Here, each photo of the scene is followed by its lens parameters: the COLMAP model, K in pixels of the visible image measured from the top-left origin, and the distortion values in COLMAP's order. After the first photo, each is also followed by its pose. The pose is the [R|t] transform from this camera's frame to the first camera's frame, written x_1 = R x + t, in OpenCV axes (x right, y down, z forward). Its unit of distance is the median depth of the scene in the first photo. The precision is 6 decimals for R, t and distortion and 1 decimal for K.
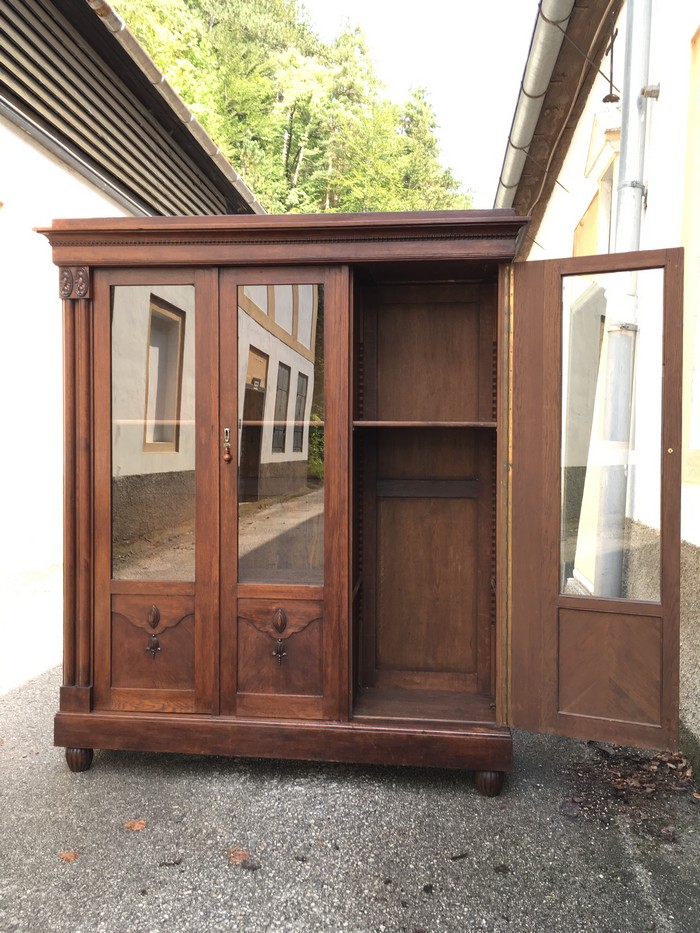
lens RADIAL K [[772.0, 0, 336.3], [0, 772.0, 462.3], [0, 0, 1]] dist [0.045199, -0.075223]
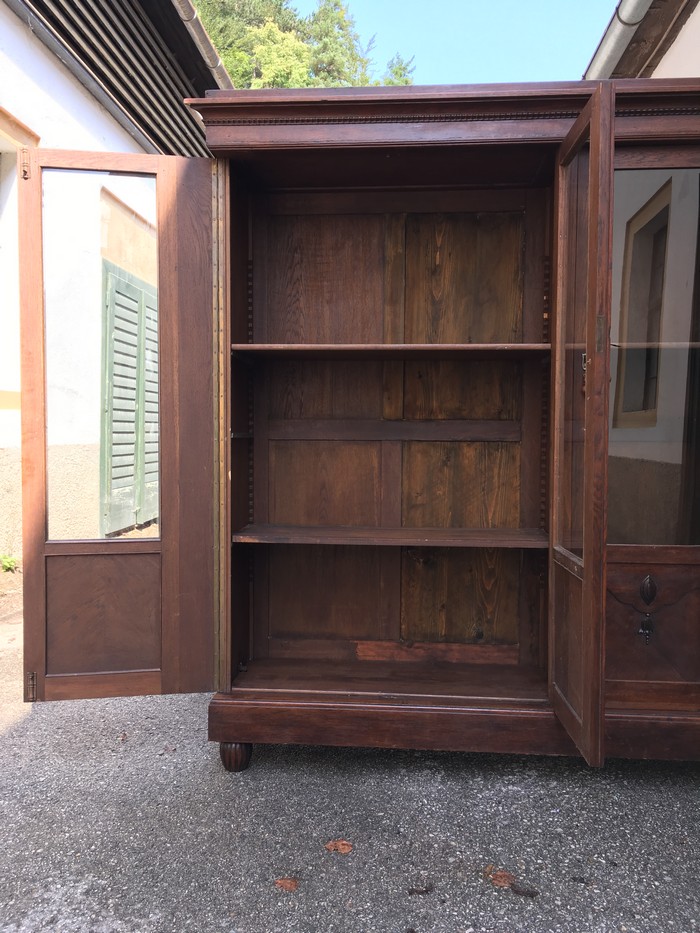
lens RADIAL K [[772.0, 0, 332.3], [0, 772.0, 463.3], [0, 0, 1]] dist [0.045199, -0.075223]
pose [[0.999485, -0.003995, 0.031838, -0.259717], [0.003366, 0.999798, 0.019795, 0.056575], [-0.031911, -0.019677, 0.999297, 0.183366]]
